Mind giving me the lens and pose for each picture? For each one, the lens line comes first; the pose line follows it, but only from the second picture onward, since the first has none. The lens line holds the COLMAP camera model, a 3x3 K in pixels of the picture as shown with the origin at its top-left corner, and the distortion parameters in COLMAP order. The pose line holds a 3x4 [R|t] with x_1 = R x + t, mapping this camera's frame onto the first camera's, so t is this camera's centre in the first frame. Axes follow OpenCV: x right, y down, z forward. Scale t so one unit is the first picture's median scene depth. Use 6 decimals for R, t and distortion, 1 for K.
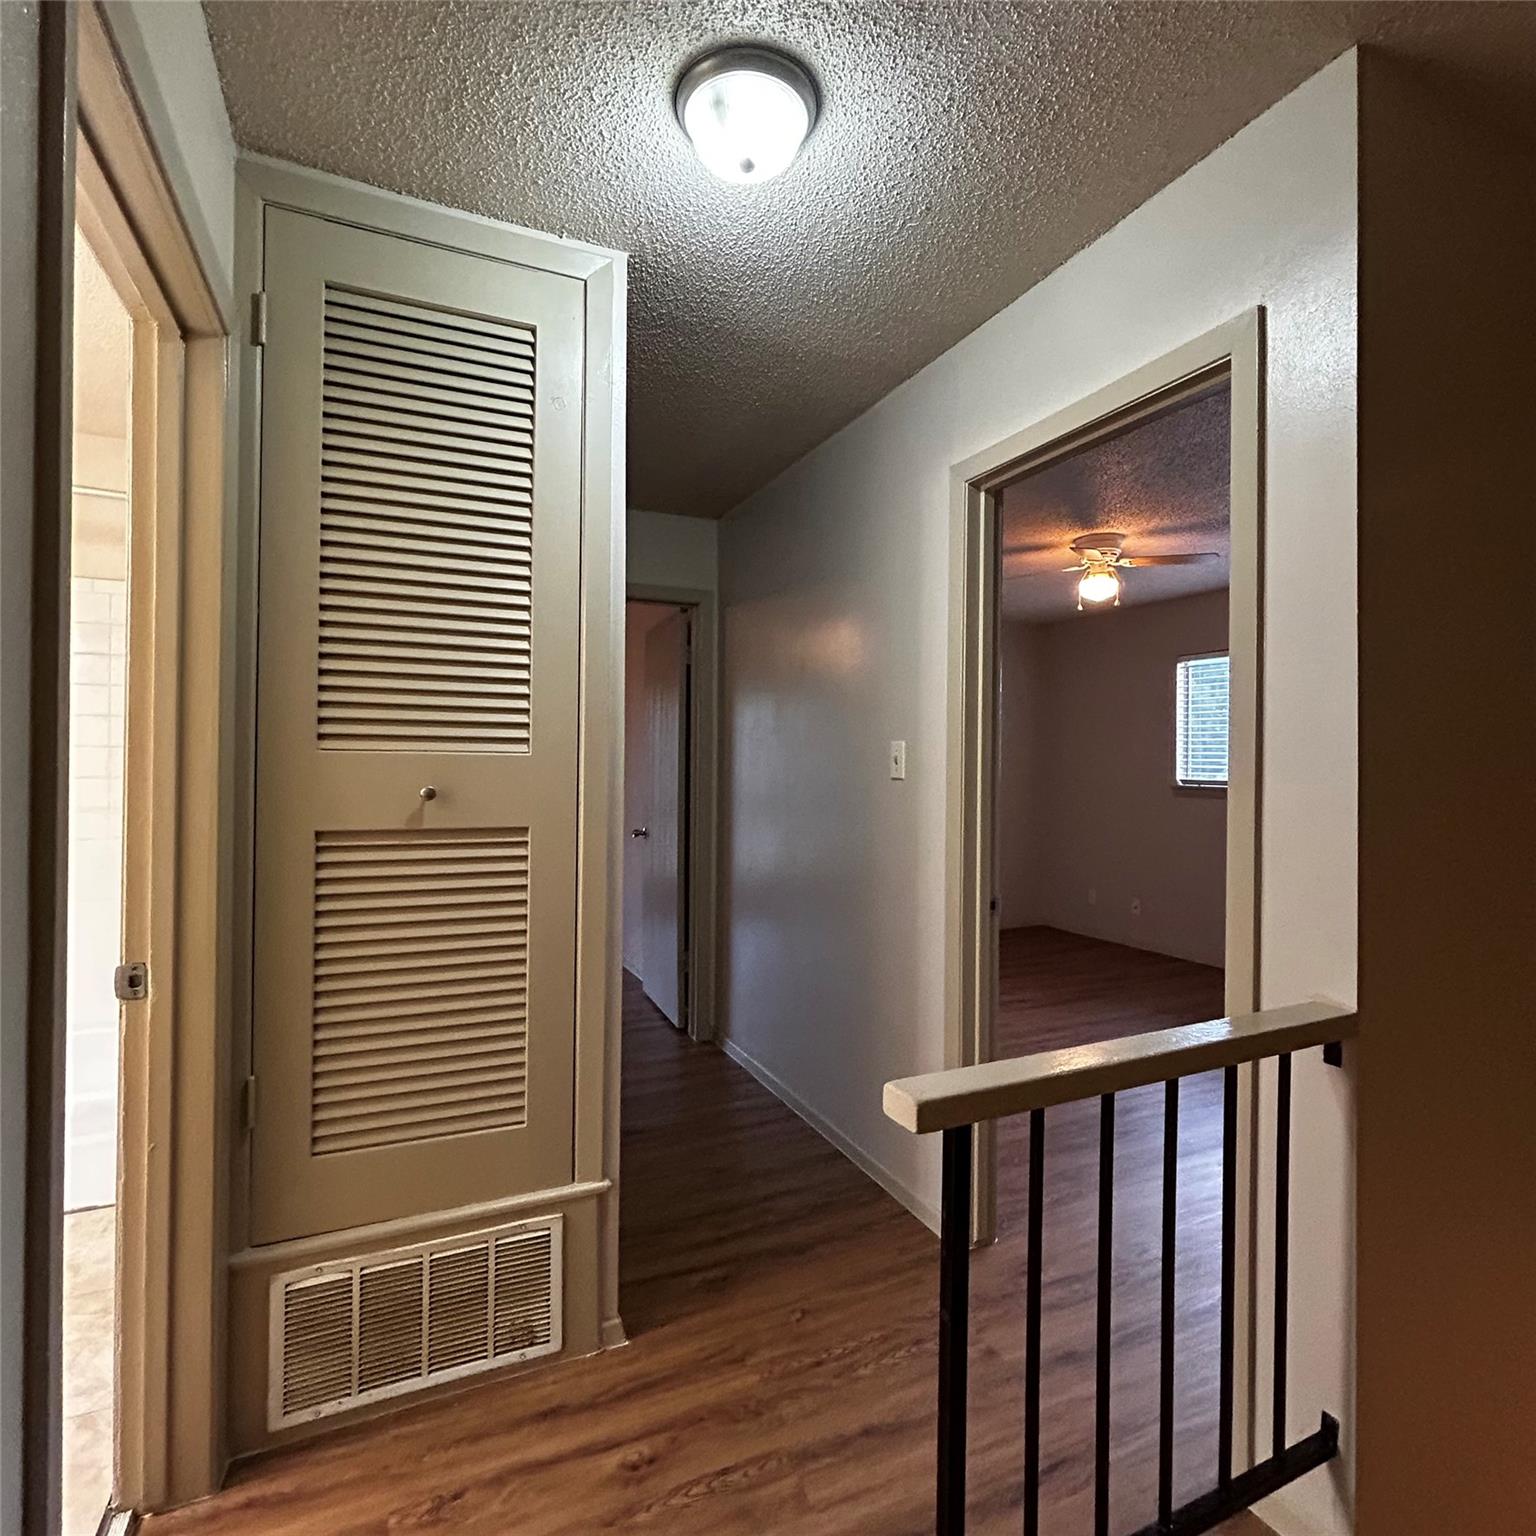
lens RADIAL K [[827.2, 0, 767.4], [0, 827.2, 759.7], [0, 0, 1]] dist [-0.004078, 0.000950]
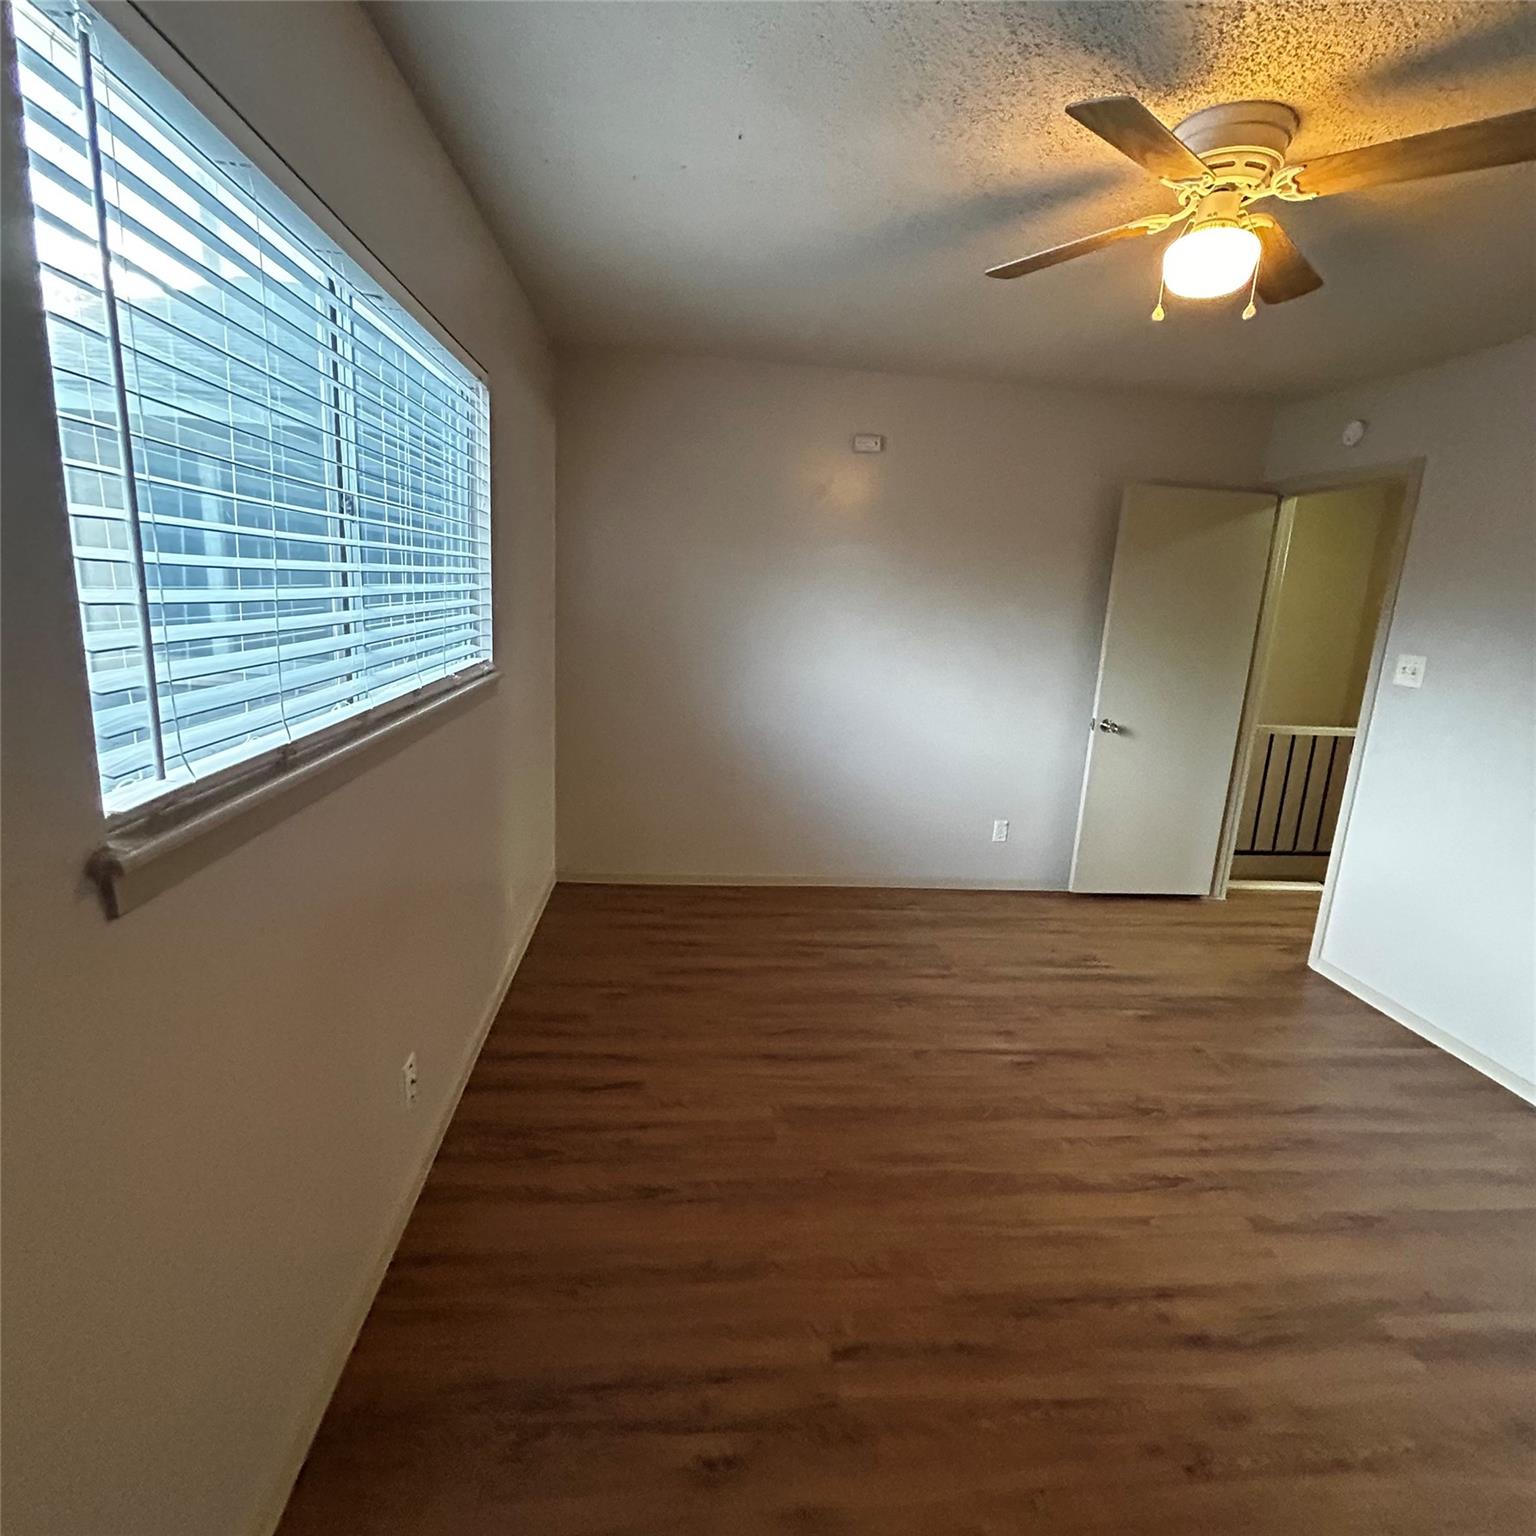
lens RADIAL K [[827.2, 0, 767.4], [0, 827.2, 759.7], [0, 0, 1]] dist [-0.004078, 0.000950]
pose [[-0.944047, -0.125969, 0.304807, 0.446616], [-0.062289, 0.975653, 0.210290, -0.039051], [-0.323876, 0.179538, -0.928908, 1.482889]]
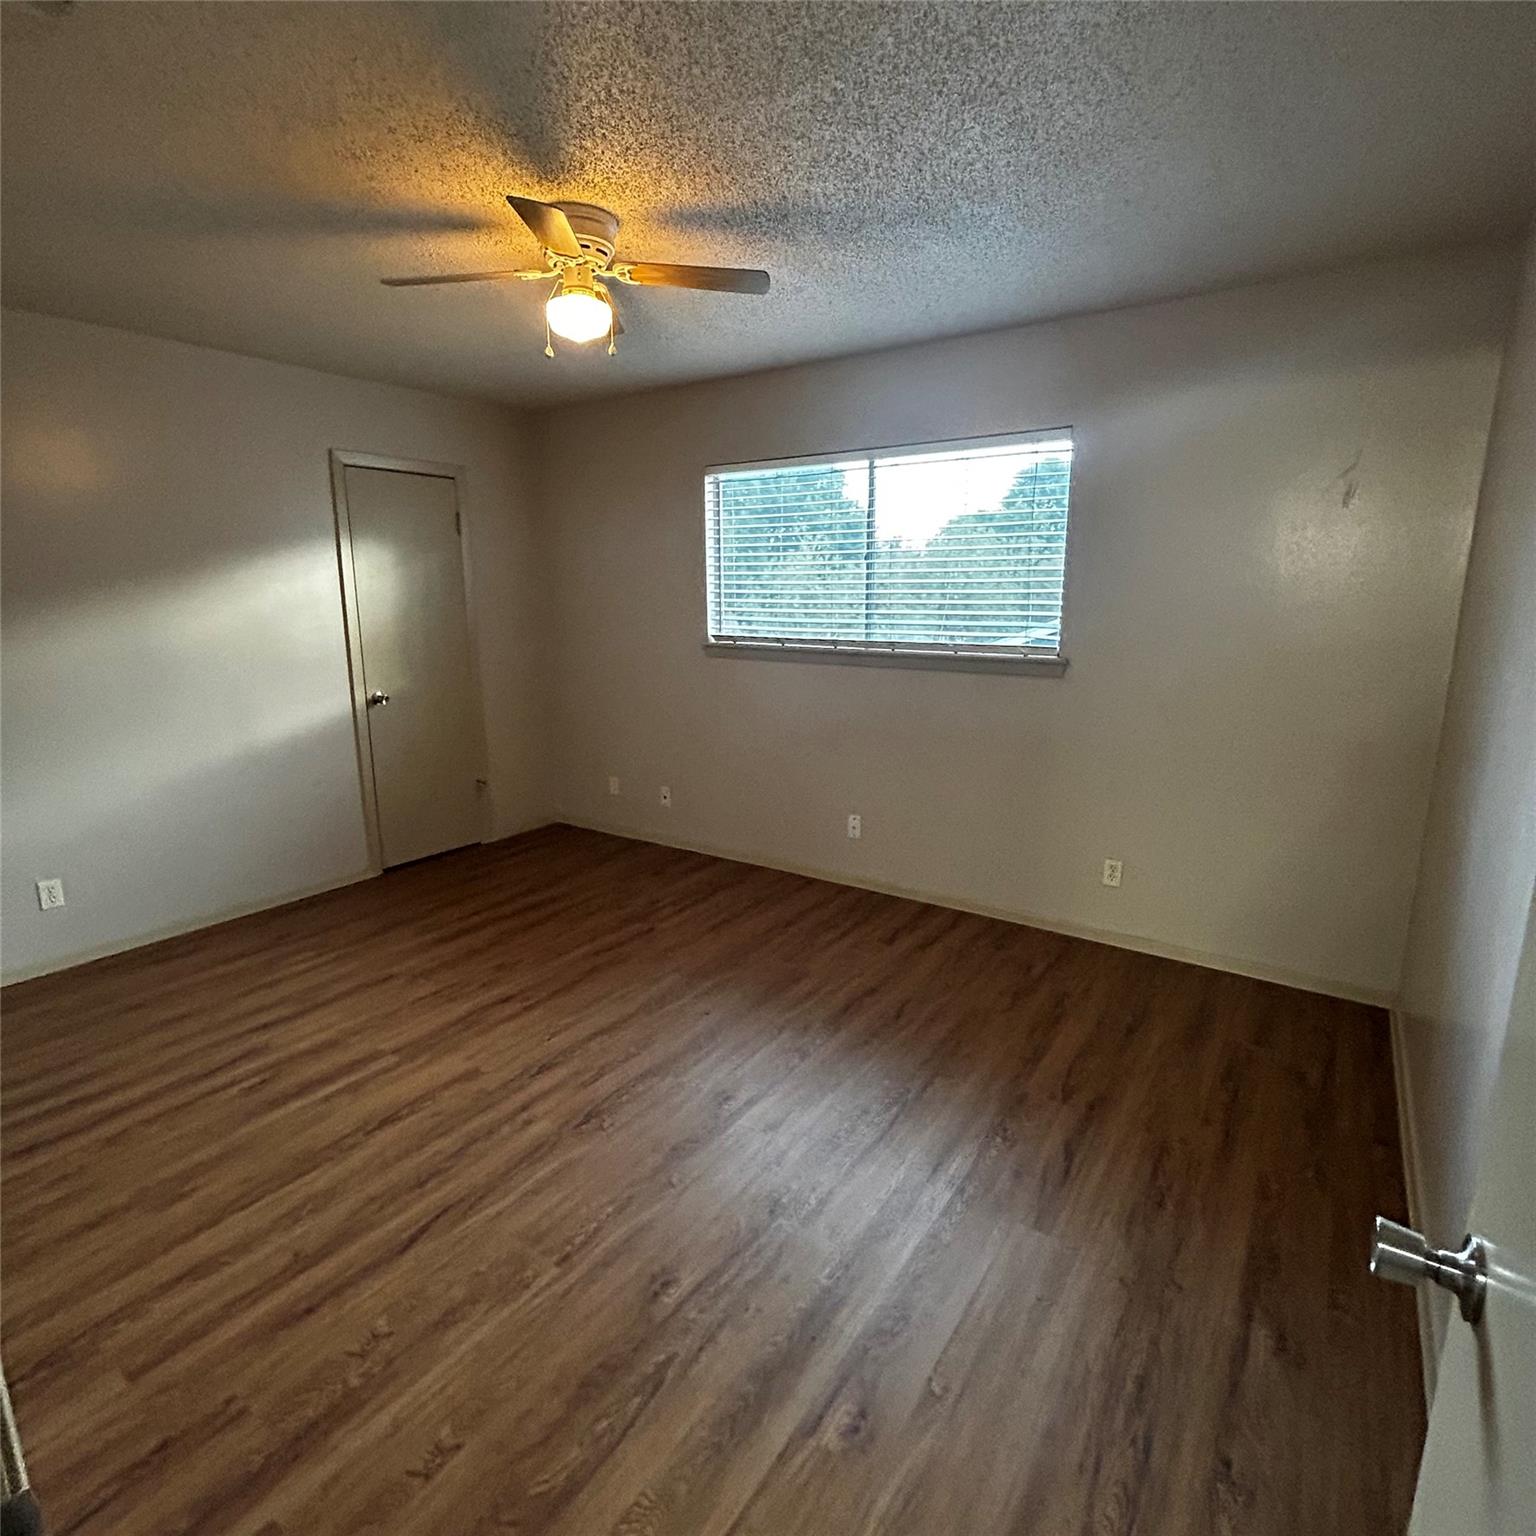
lens RADIAL K [[827.2, 0, 767.4], [0, 827.2, 759.7], [0, 0, 1]] dist [-0.004078, 0.000950]
pose [[0.858089, -0.115742, 0.500288, 0.194226], [0.008860, 0.977459, 0.210938, -0.032236], [-0.513425, -0.176571, 0.839772, 0.410268]]
